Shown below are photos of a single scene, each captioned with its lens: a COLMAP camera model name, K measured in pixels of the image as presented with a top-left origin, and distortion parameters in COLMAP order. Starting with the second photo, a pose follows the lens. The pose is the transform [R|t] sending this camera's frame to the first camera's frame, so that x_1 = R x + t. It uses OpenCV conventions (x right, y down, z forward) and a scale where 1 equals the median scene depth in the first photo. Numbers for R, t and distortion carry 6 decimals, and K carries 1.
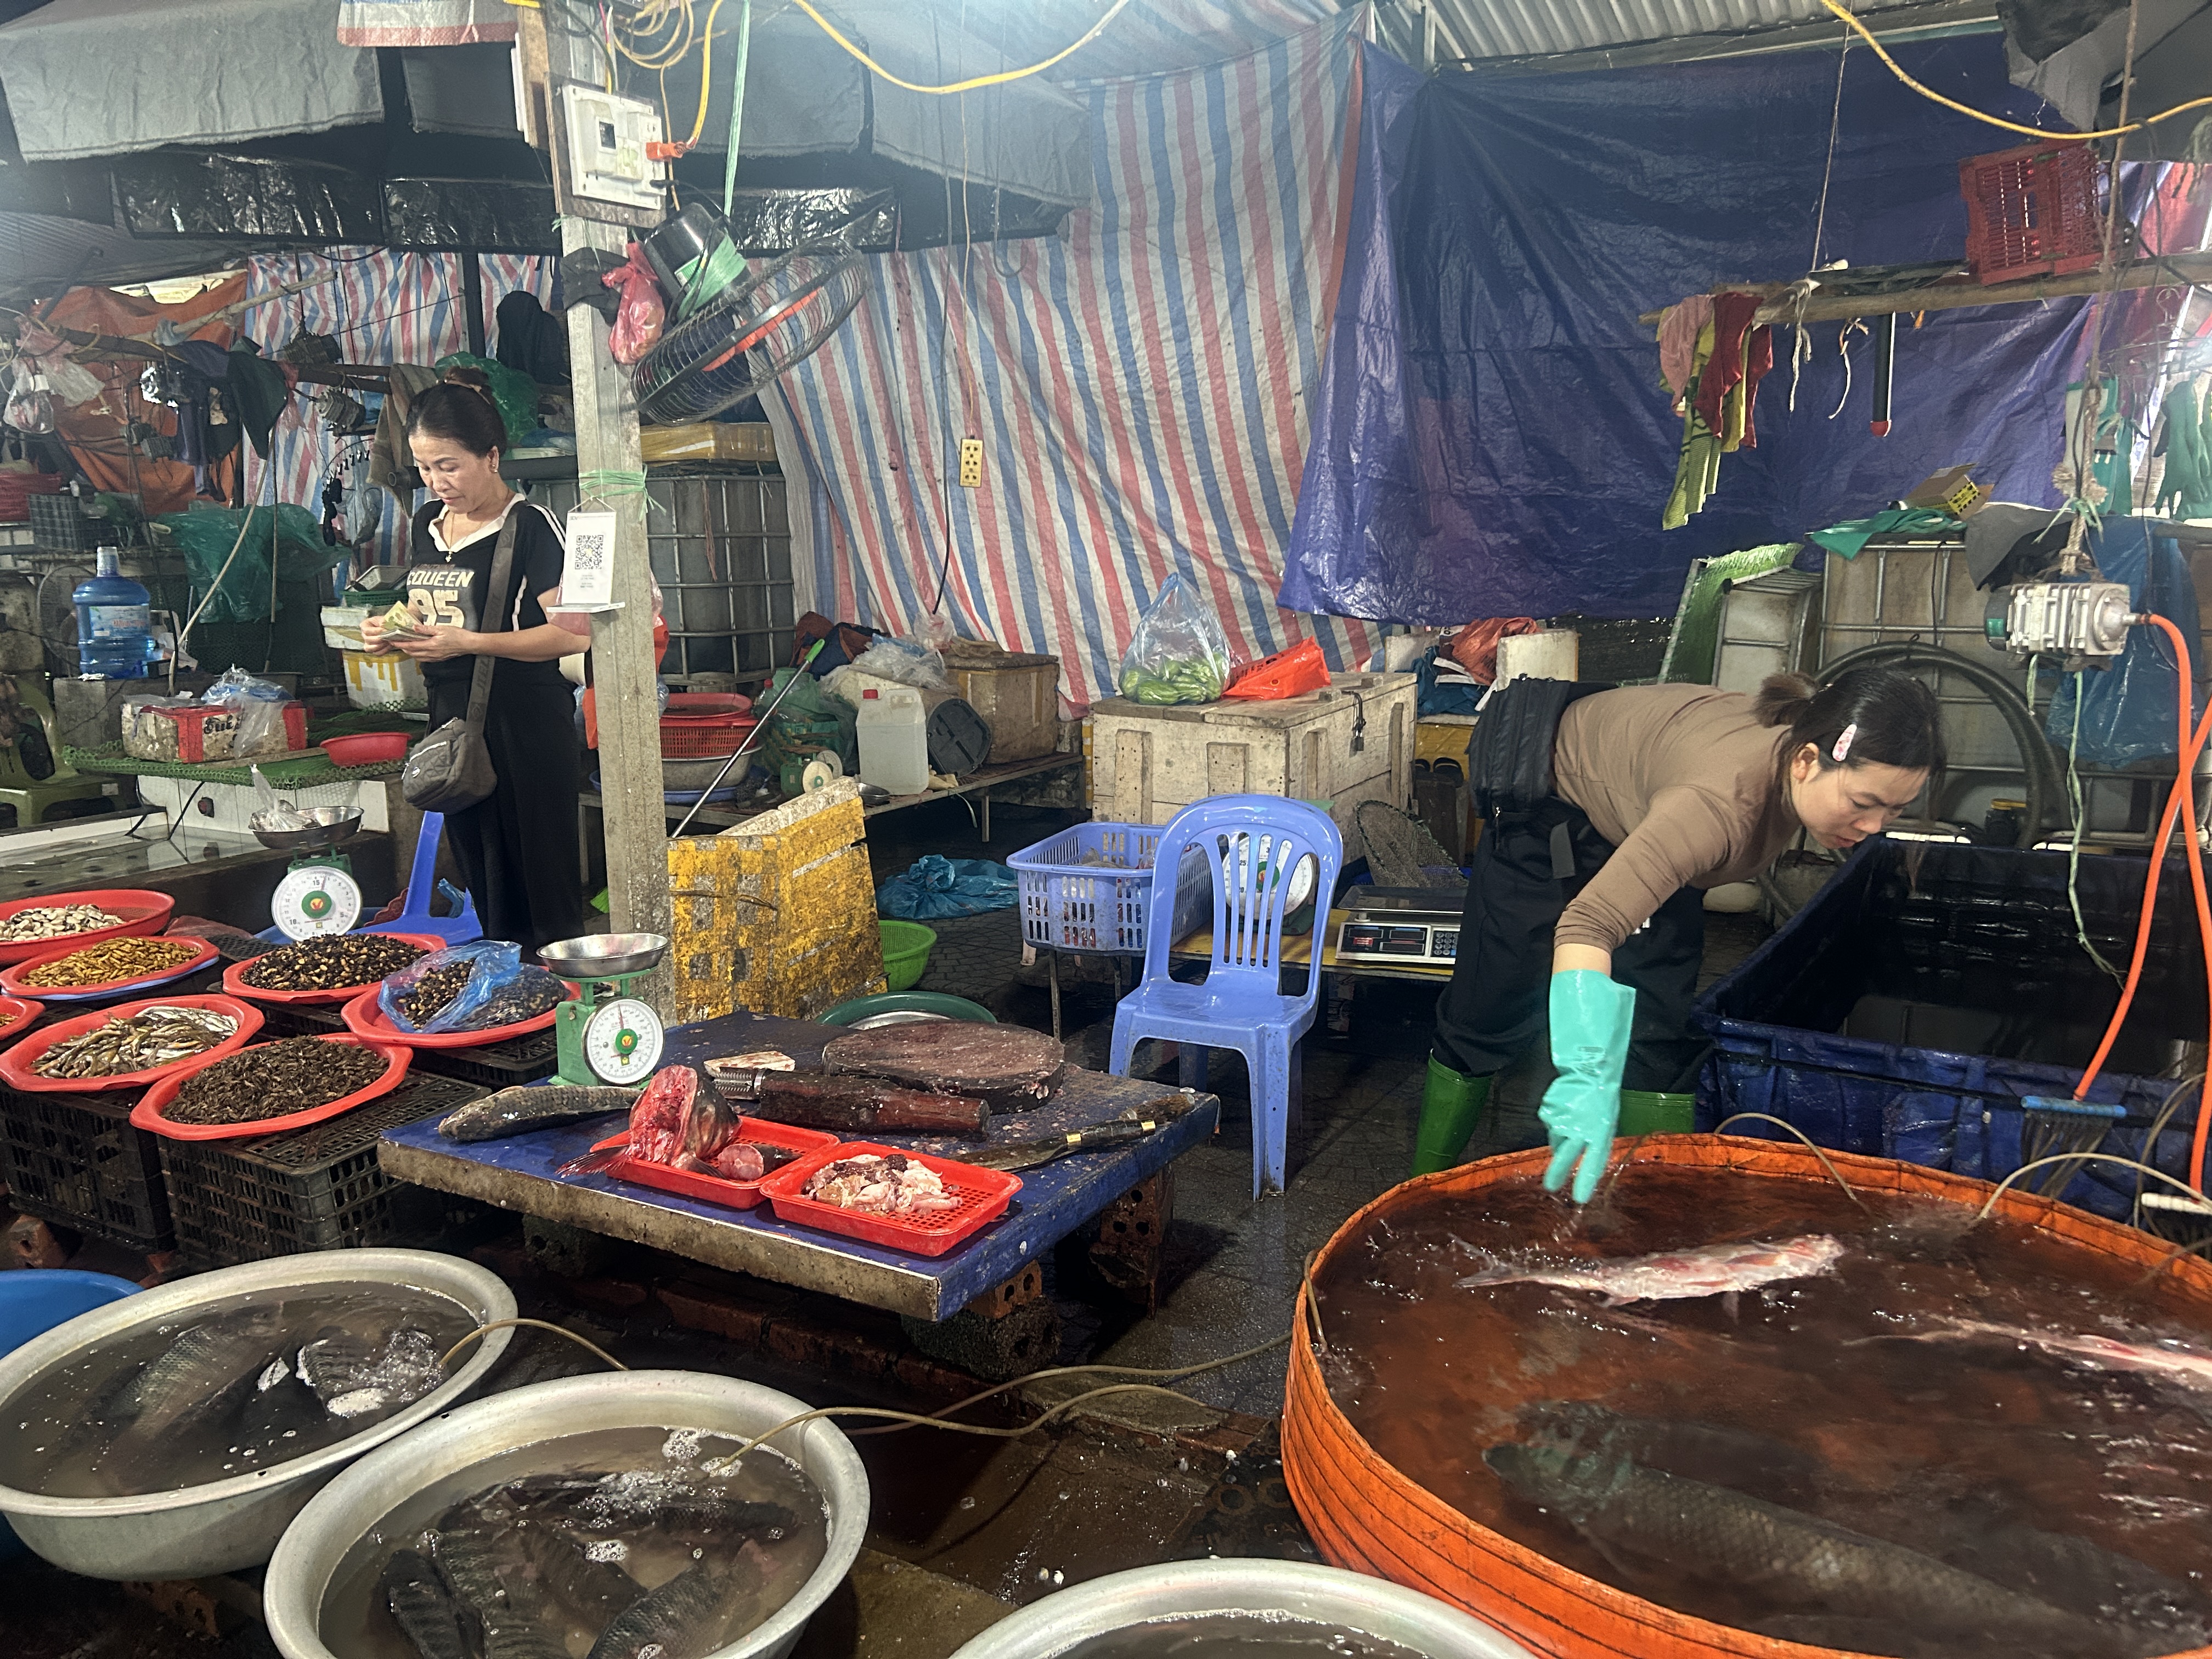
lens RADIAL K [[1674.0, 0, 1099.4], [0, 1674.0, 834.9], [0, 0, 1]] dist [0.043468, -0.059126]
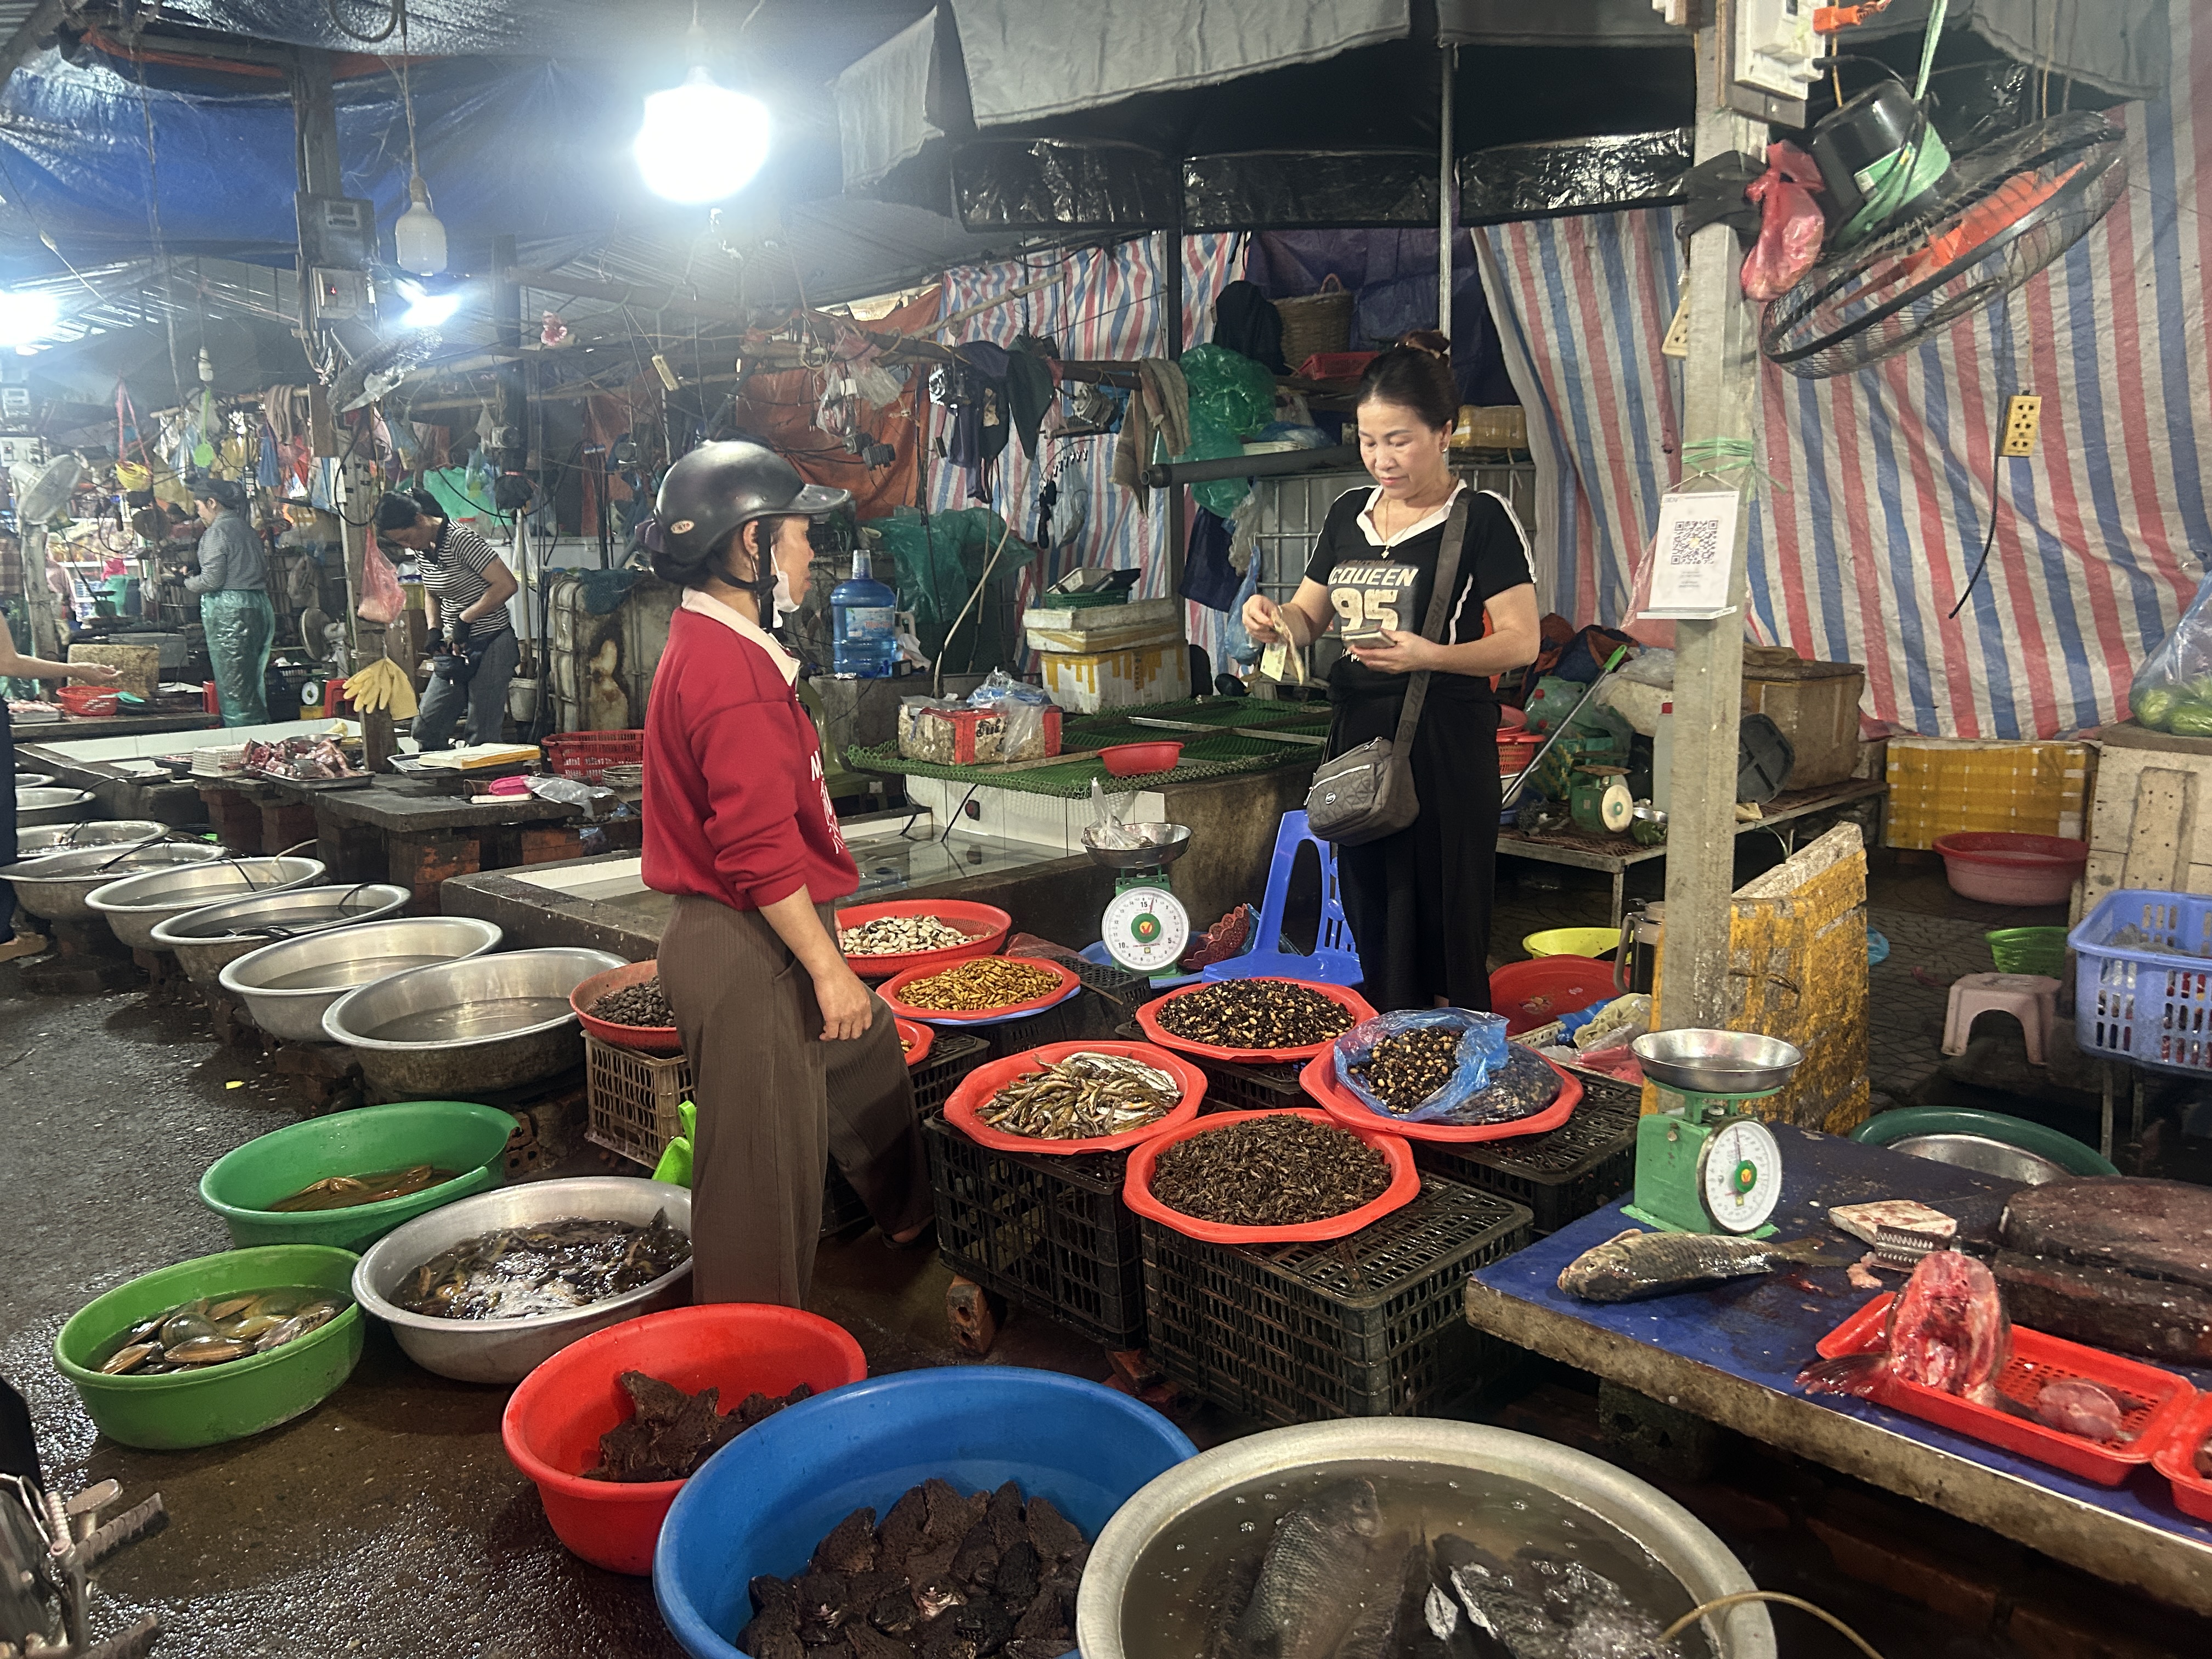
lens RADIAL K [[1681.2, 0, 1103.1], [0, 1681.2, 813.7], [0, 0, 1]] dist [0.102186, -0.156446]
pose [[0.951804, 0.040342, -0.304042, -0.154582], [-0.044340, 0.998997, -0.006255, -0.011627], [0.303484, 0.019435, 0.952638, 0.077290]]
